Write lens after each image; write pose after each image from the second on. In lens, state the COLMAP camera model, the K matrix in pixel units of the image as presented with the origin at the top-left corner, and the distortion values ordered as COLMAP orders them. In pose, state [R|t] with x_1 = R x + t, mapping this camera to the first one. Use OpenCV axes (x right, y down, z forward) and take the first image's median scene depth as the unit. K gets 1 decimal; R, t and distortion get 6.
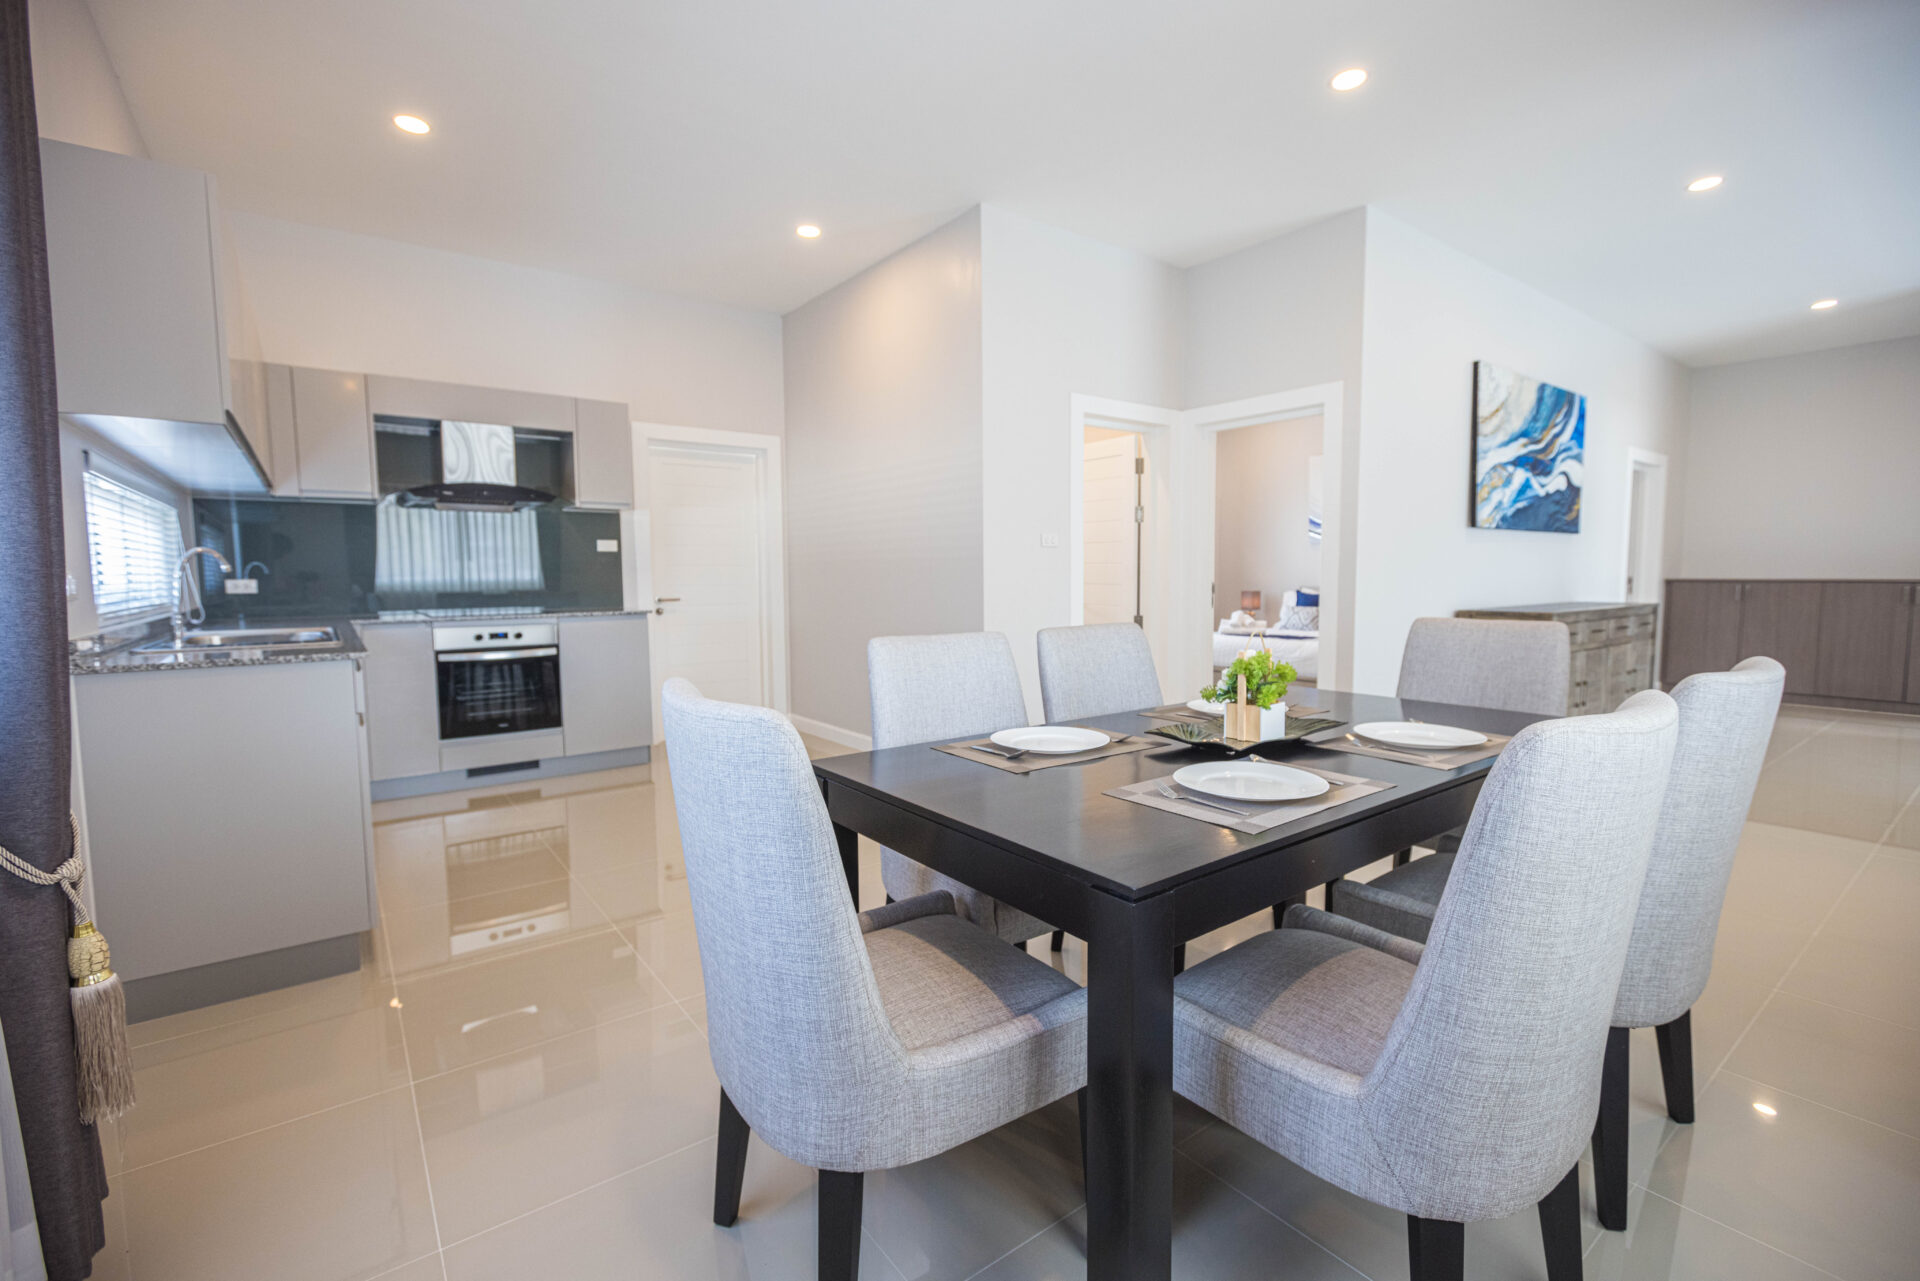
lens RADIAL K [[851.8, 0, 963.7], [0, 851.8, 637.2], [0, 0, 1]] dist [-0.000292, 0.000122]
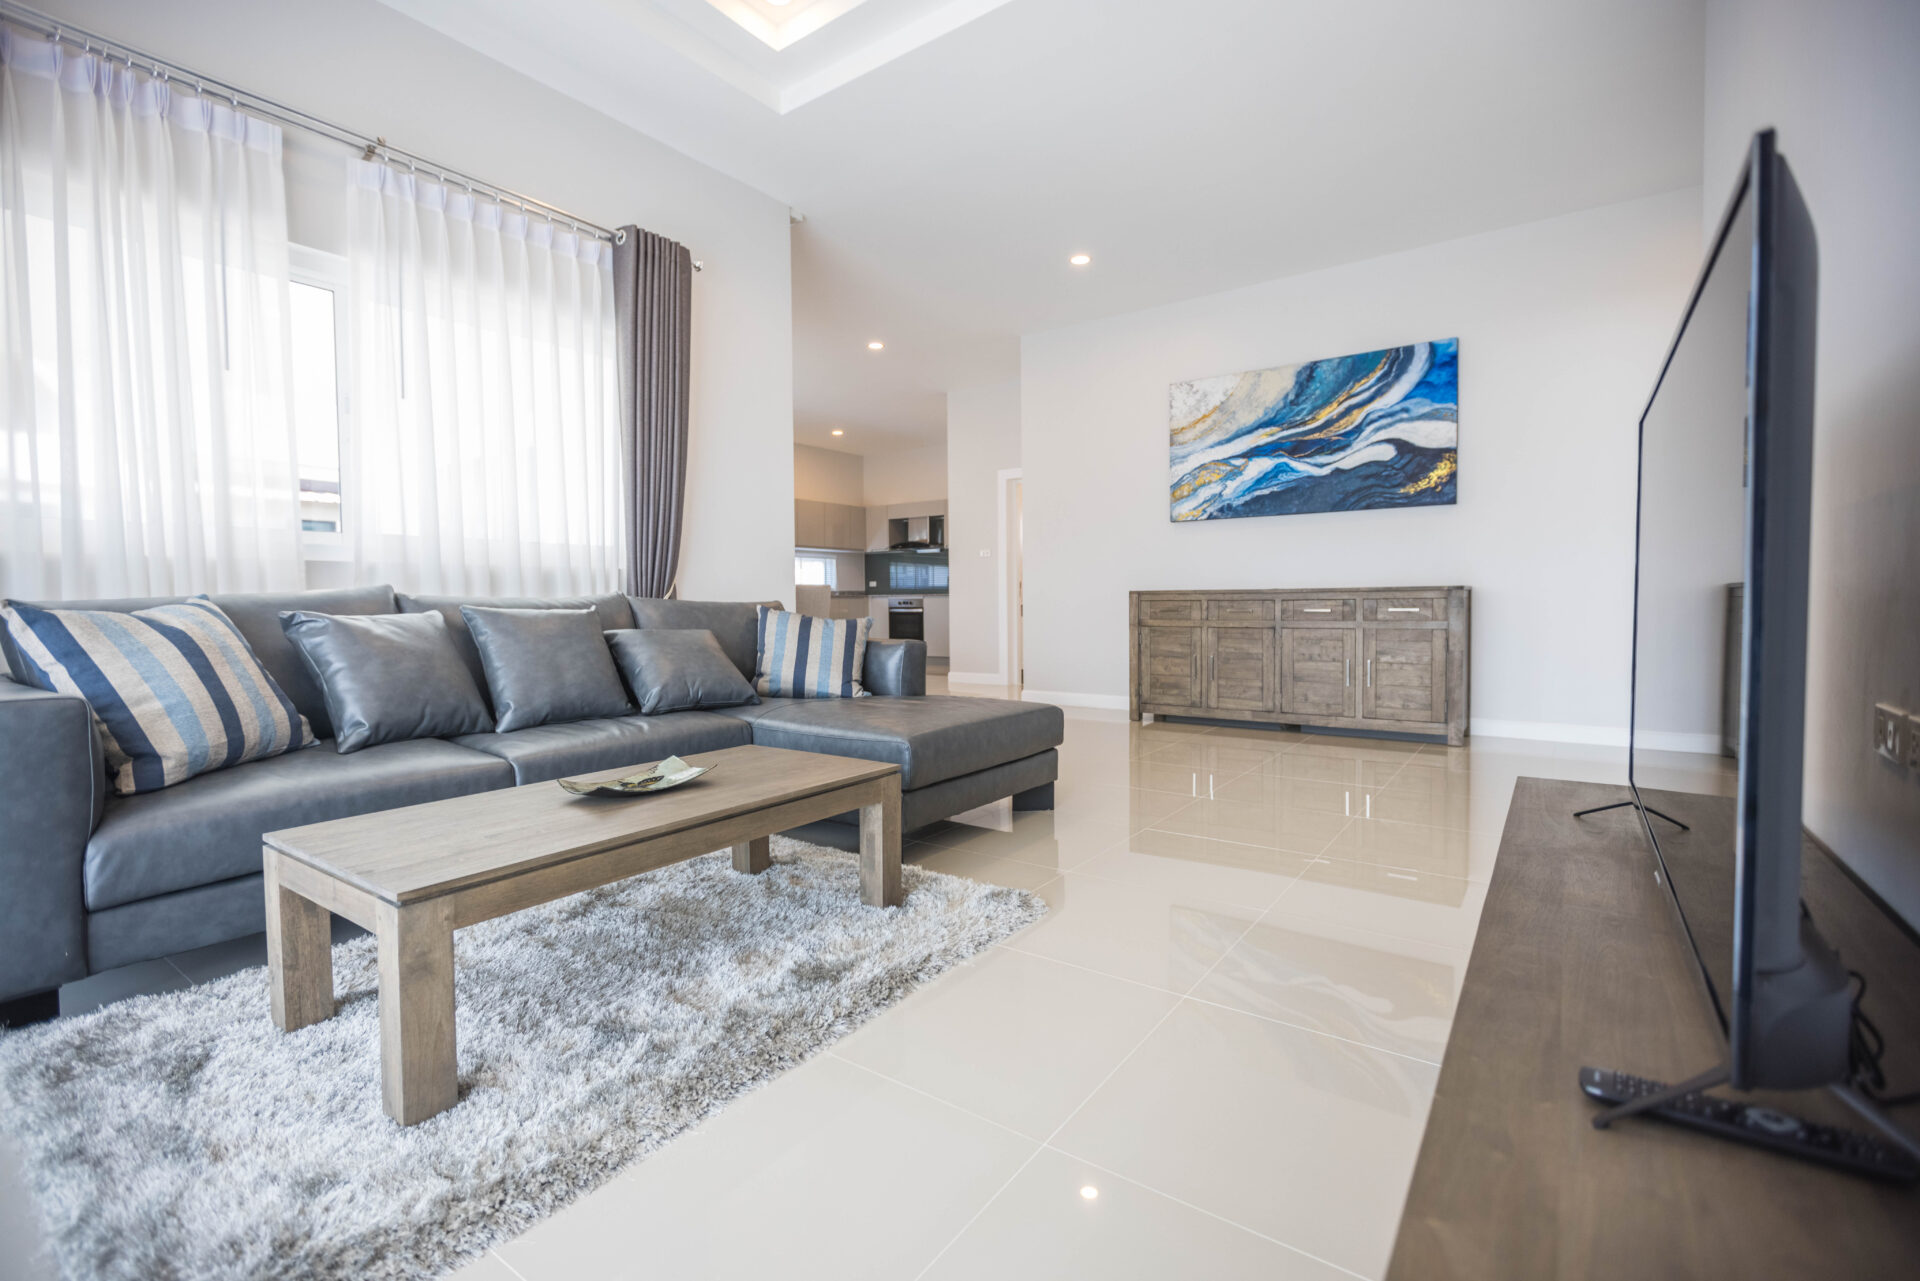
lens RADIAL K [[851.8, 0, 963.7], [0, 851.8, 637.2], [0, 0, 1]] dist [-0.000292, 0.000122]
pose [[0.302045, 0.043202, -0.952314, 1.572326], [-0.068534, 0.997372, 0.023509, 0.023424], [0.950827, 0.058165, 0.304212, 0.350228]]
